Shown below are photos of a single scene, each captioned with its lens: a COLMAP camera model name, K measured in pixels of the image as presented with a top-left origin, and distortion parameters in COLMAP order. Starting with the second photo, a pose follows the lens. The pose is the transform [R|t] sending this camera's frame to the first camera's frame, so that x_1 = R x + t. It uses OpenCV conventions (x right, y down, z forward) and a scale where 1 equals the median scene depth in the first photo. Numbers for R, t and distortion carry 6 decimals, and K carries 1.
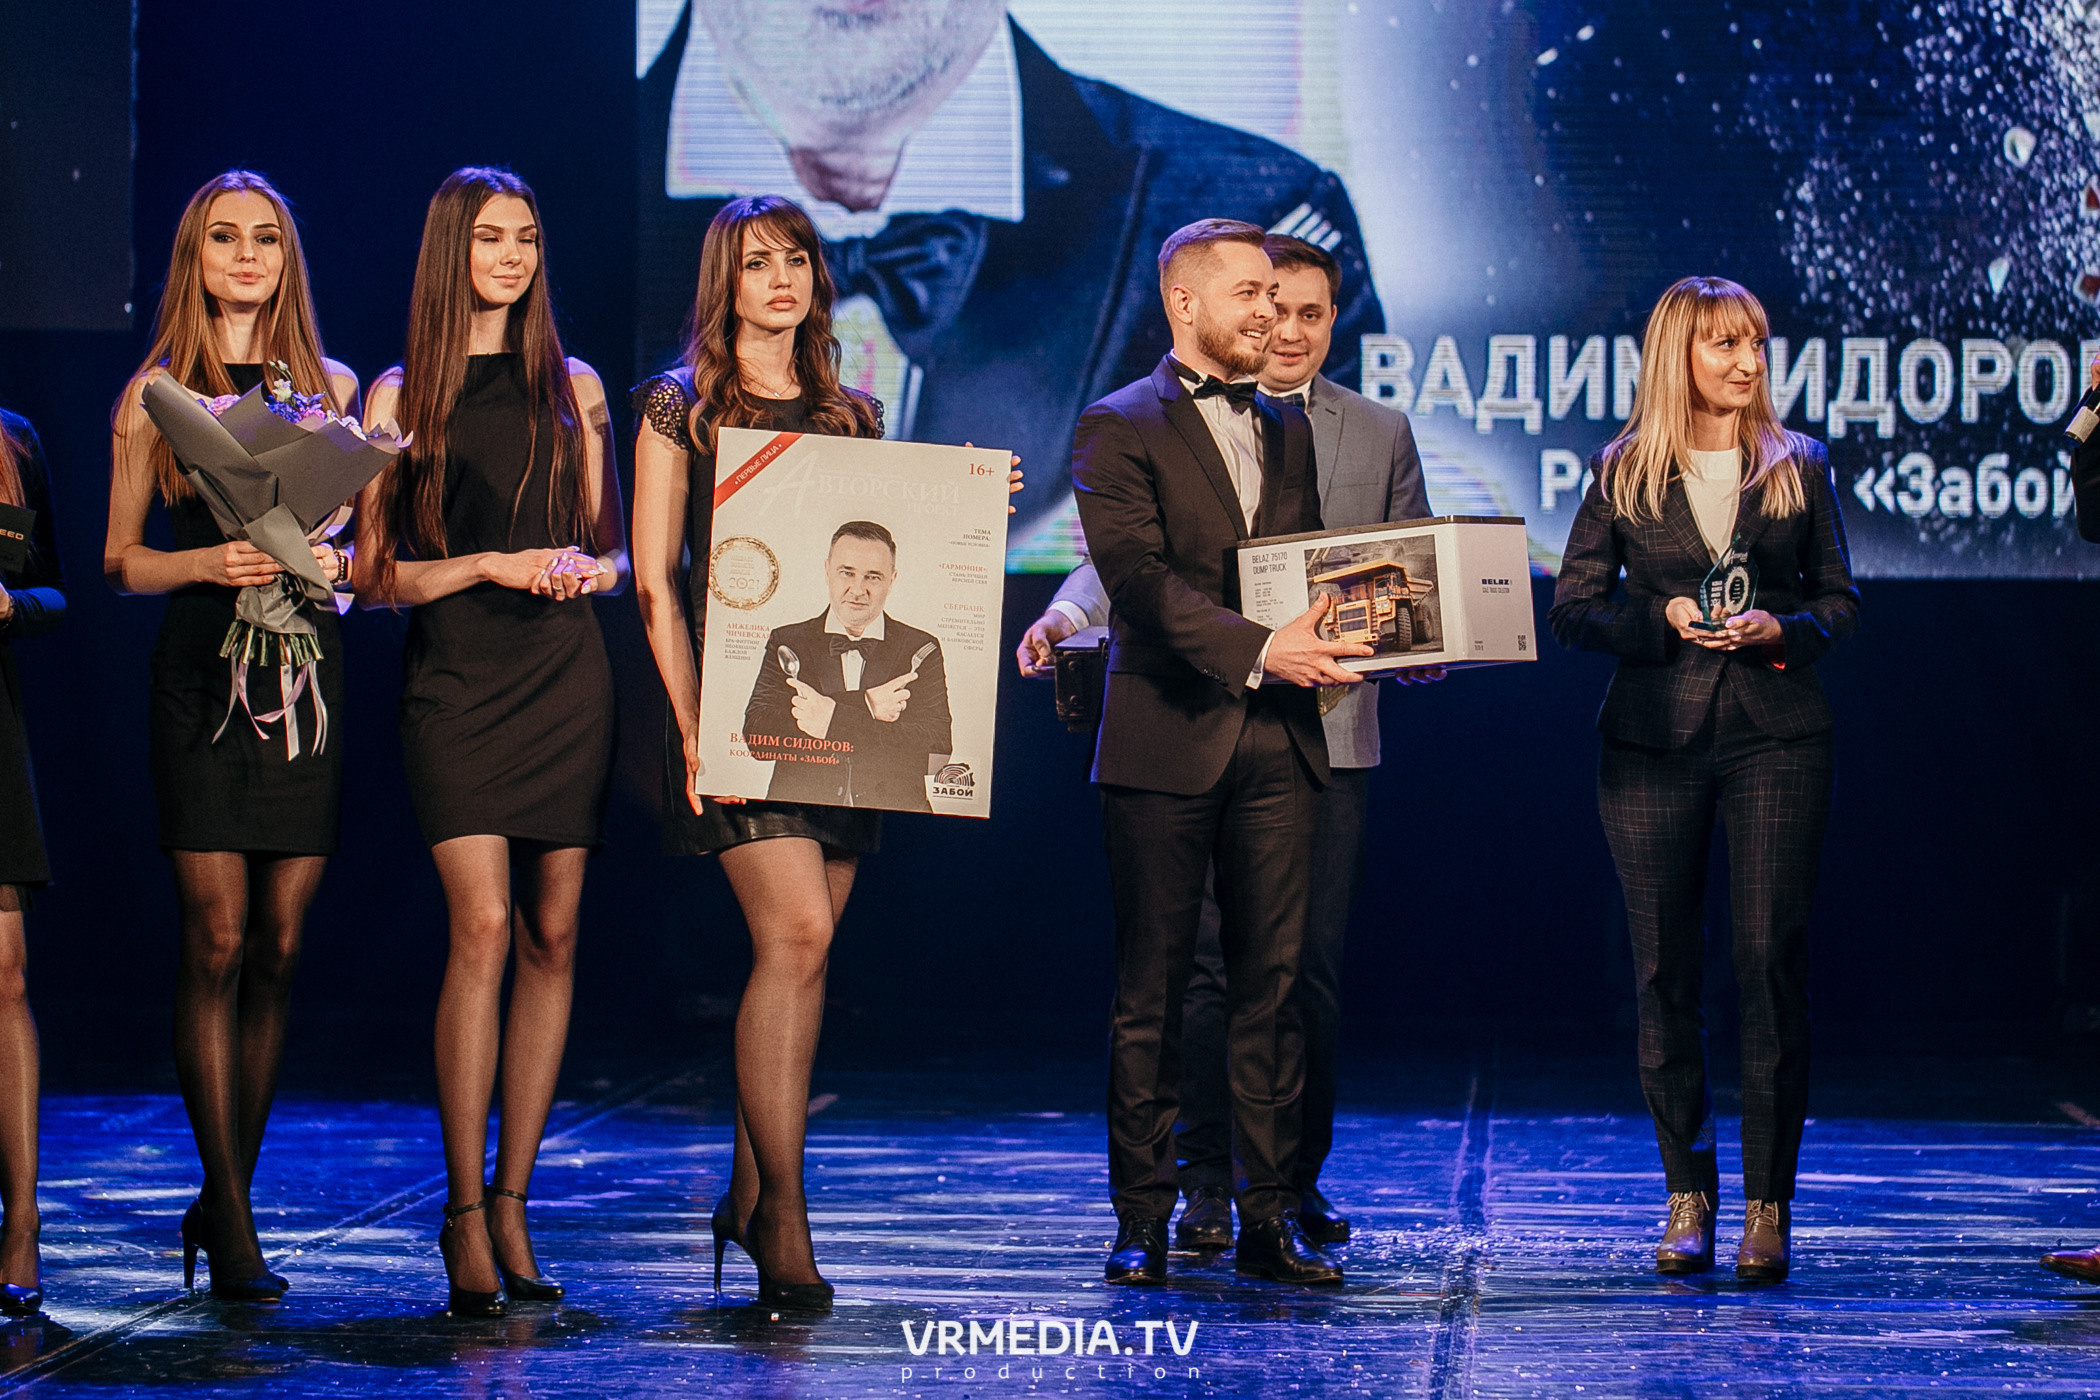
lens RADIAL K [[6297.2, 0, 1050.0], [0, 6297.2, 700.0], [0, 0, 1]] dist [0.042609, -0.973246]
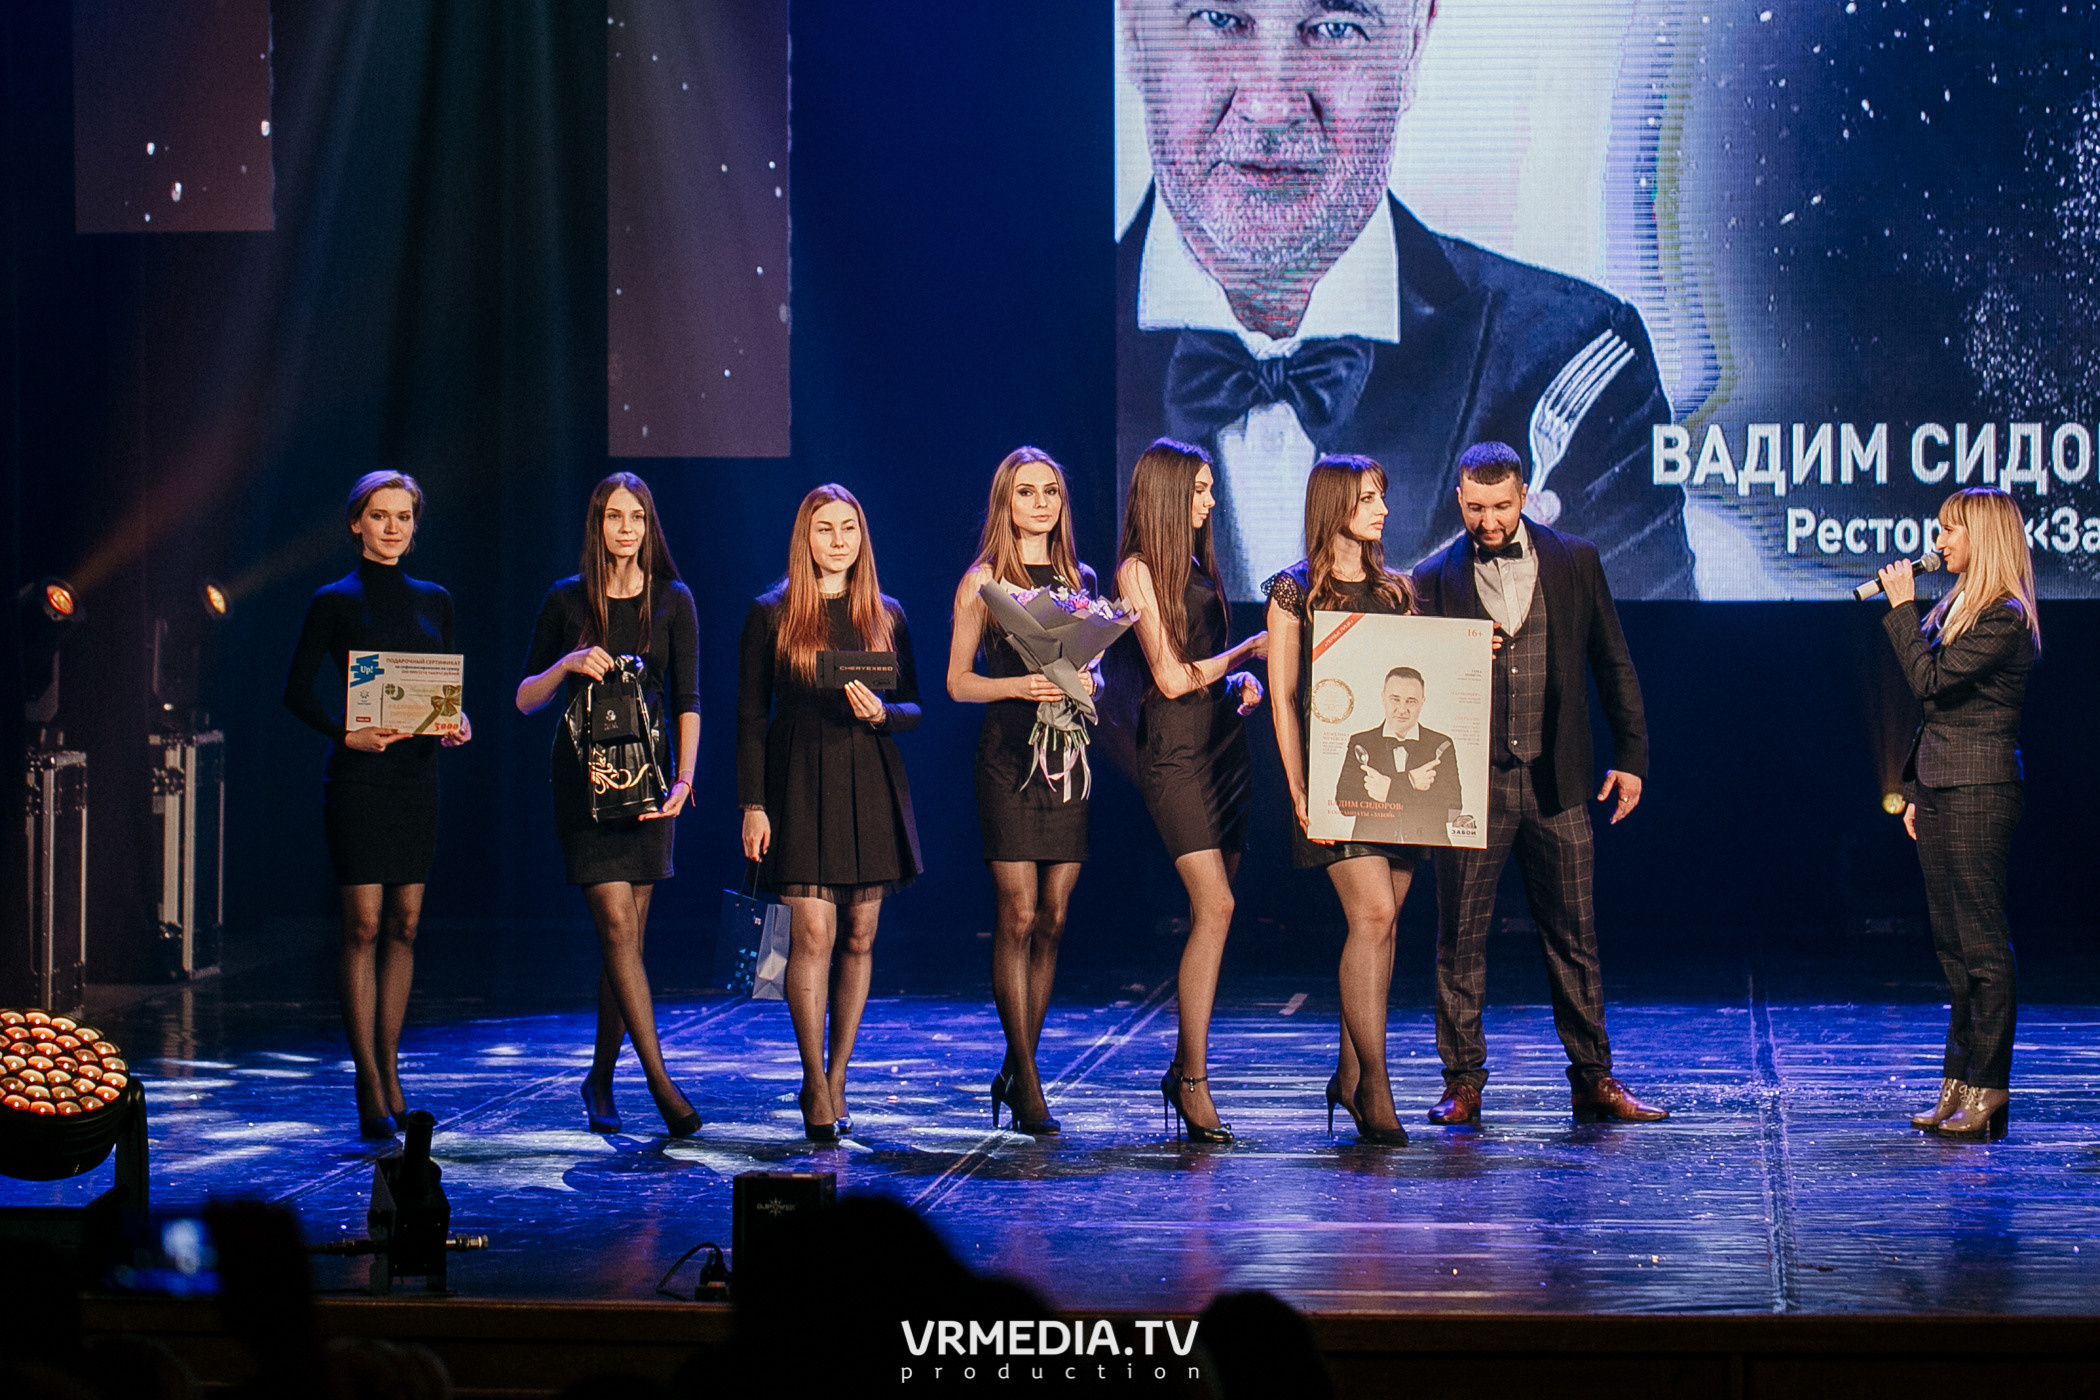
lens RADIAL K [[6297.2, 0, 1050.0], [0, 6297.2, 700.0], [0, 0, 1]] dist [0.042609, -0.973246]
pose [[0.999541, -0.011318, -0.028094, -0.042645], [0.011929, 0.999694, 0.021658, -0.029771], [0.027840, -0.021983, 0.999371, -0.357923]]
